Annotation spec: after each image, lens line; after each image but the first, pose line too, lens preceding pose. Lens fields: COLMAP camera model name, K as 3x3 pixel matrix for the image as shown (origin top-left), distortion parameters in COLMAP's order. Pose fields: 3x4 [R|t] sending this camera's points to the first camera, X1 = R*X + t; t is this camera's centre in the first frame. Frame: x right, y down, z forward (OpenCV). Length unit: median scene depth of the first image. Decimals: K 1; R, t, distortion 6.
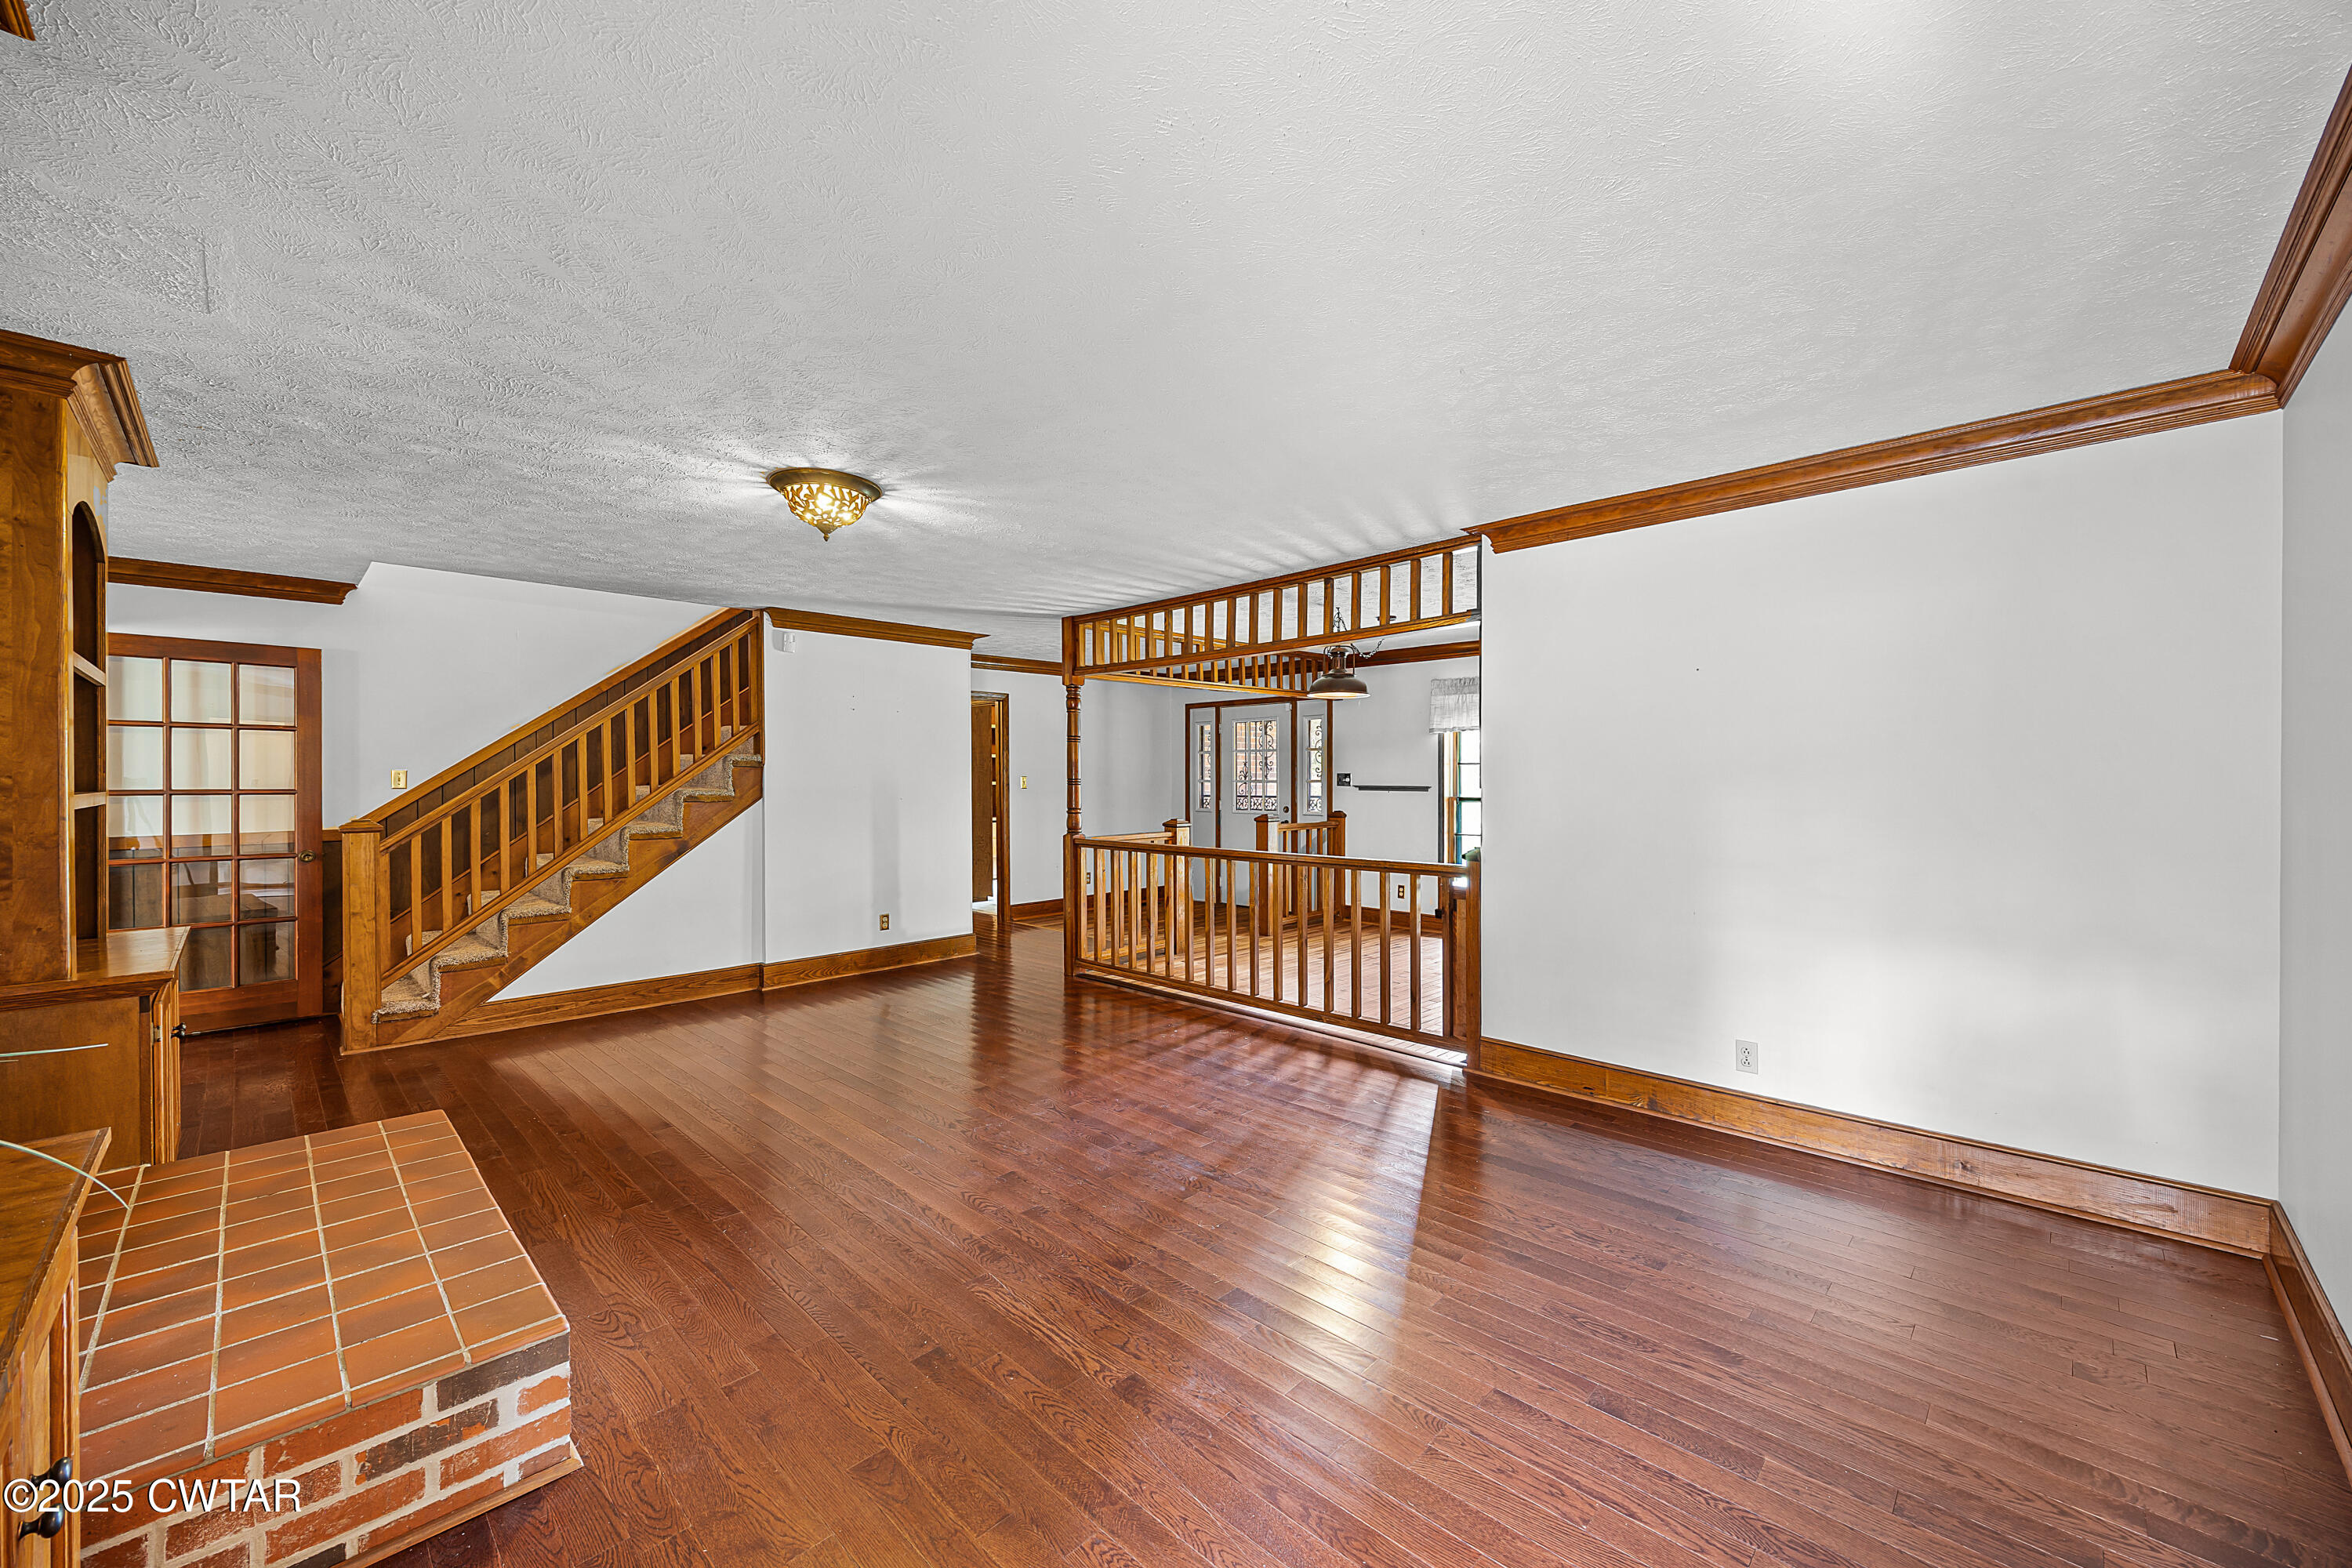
lens RADIAL K [[910.4, 0, 1182.7], [0, 910.4, 780.8], [0, 0, 1]] dist [-0.004160, -0.000113]
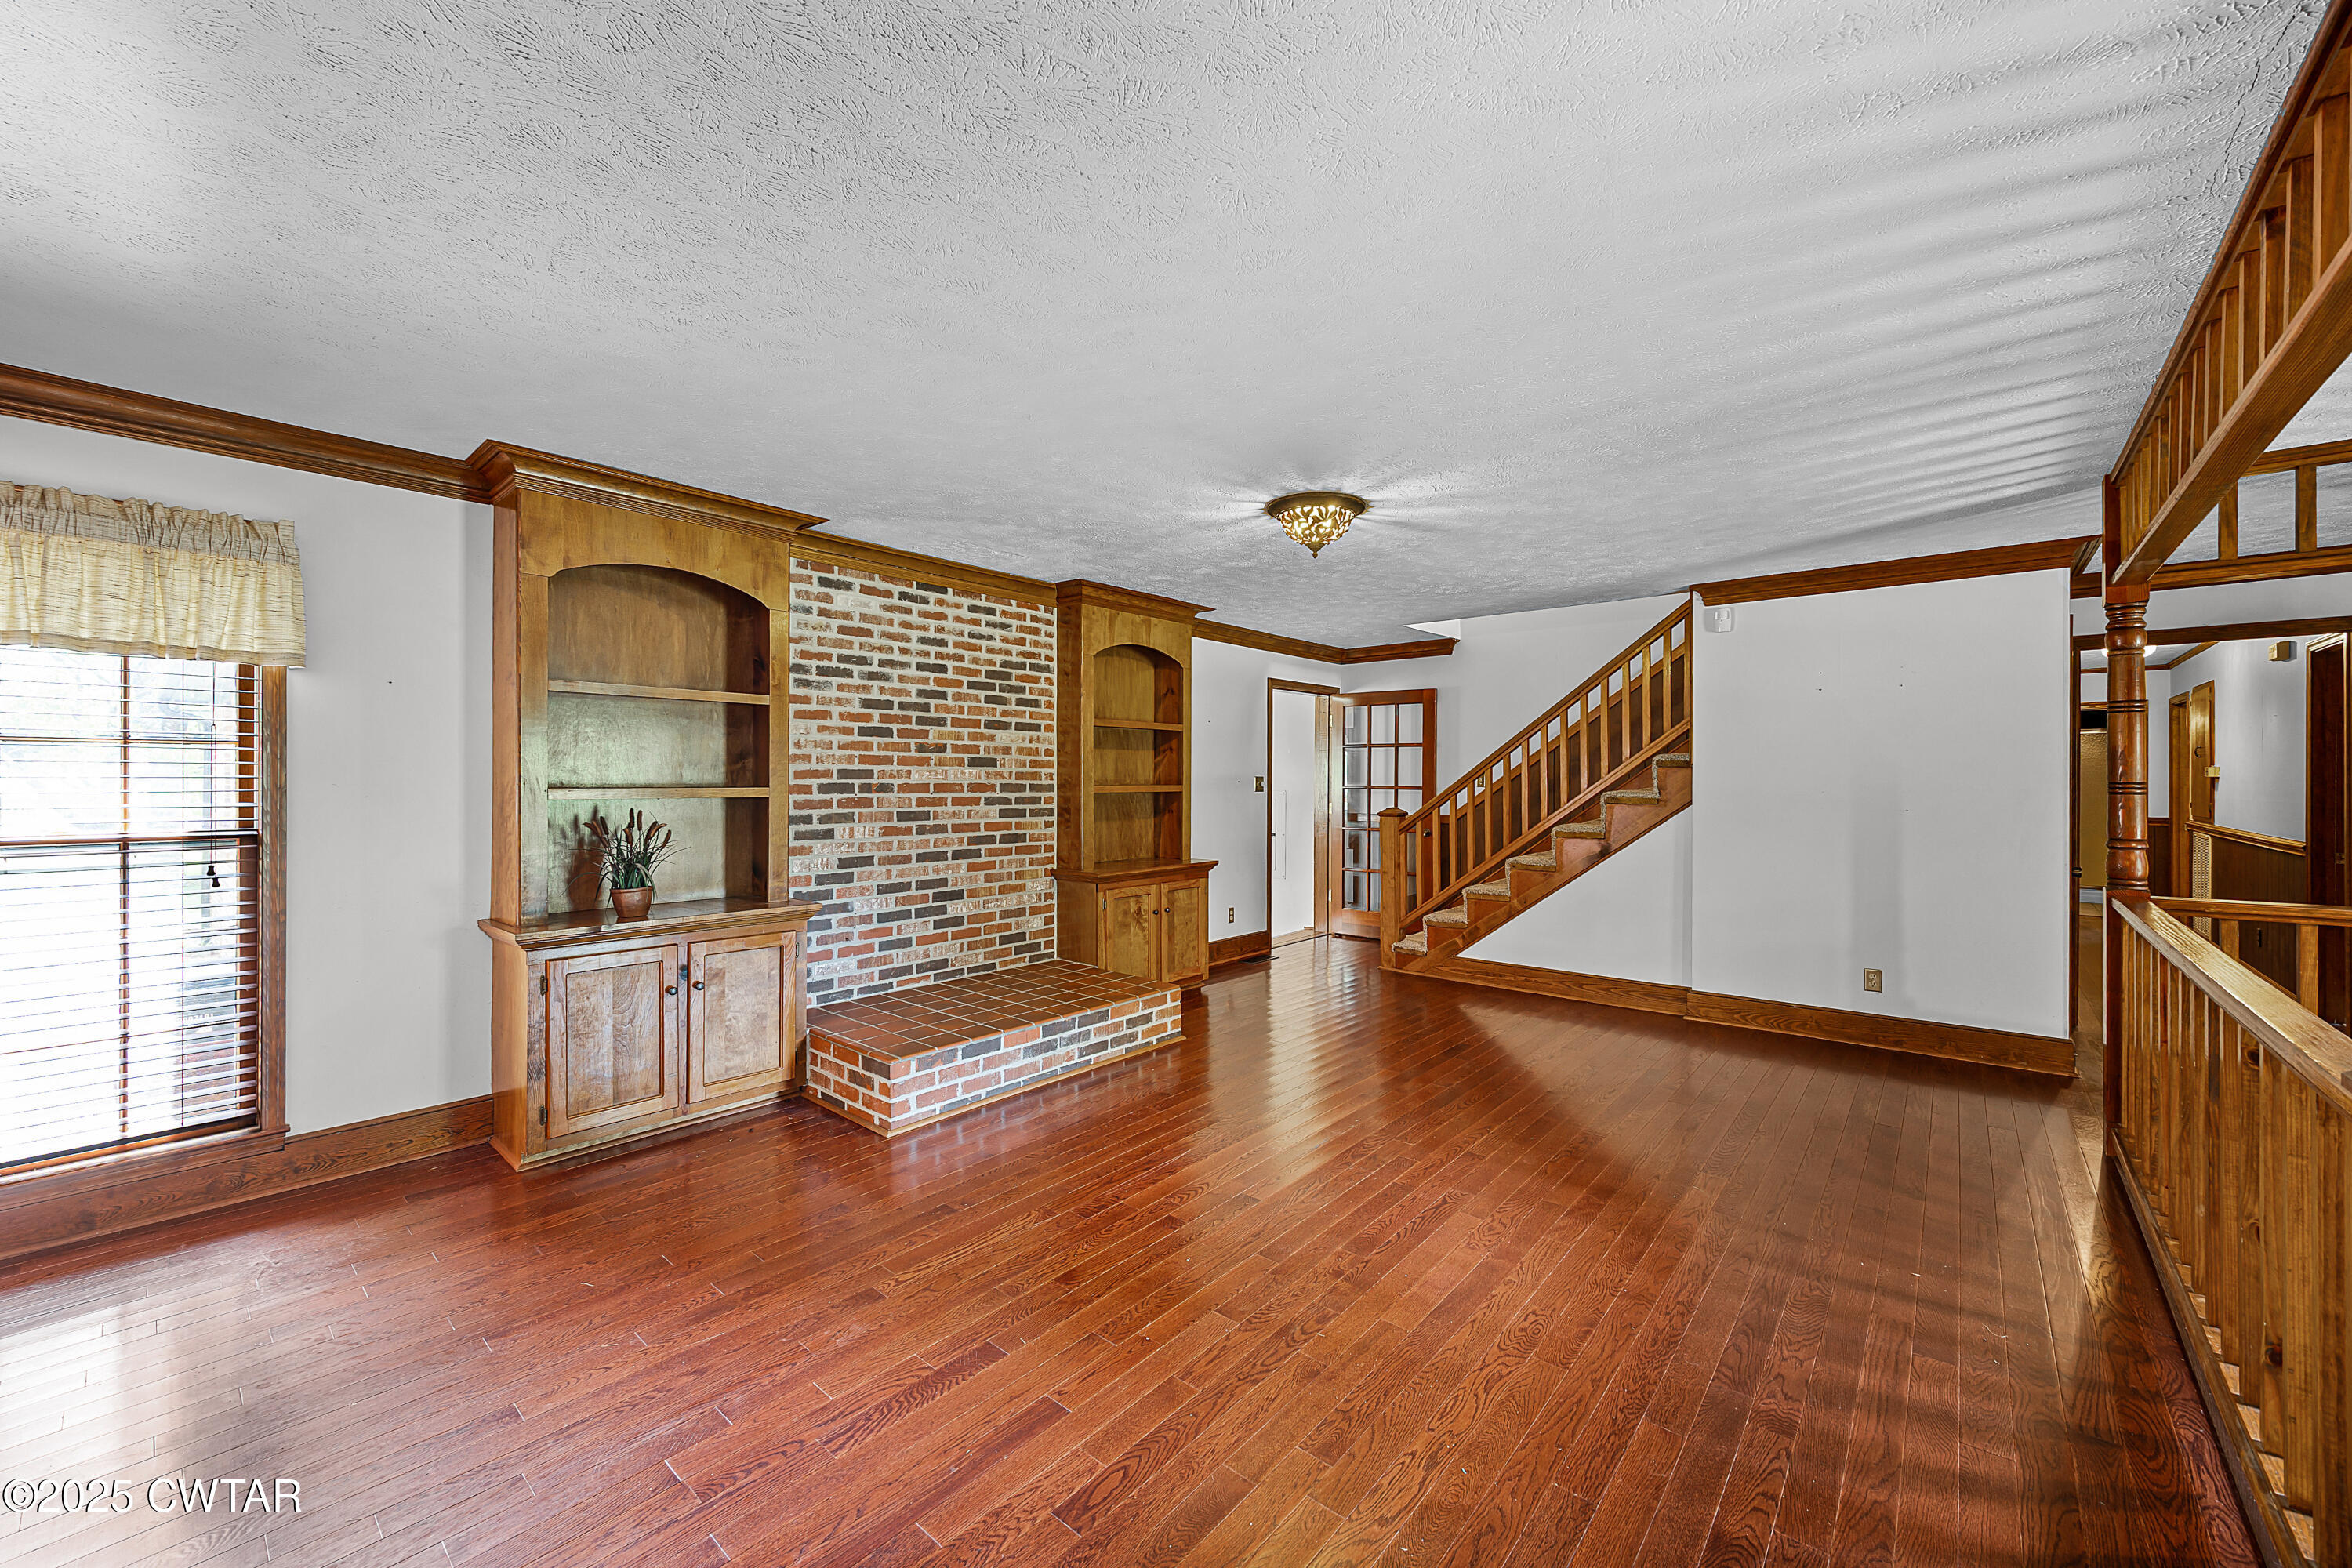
lens RADIAL K [[910.4, 0, 1187.5], [0, 910.4, 780.4], [0, 0, 1]] dist [-0.004160, -0.000113]
pose [[0.056018, 0.003119, -0.998425, 0.467328], [-0.004176, 0.999987, 0.002890, -0.003551], [0.998421, 0.004008, 0.056030, 0.548637]]
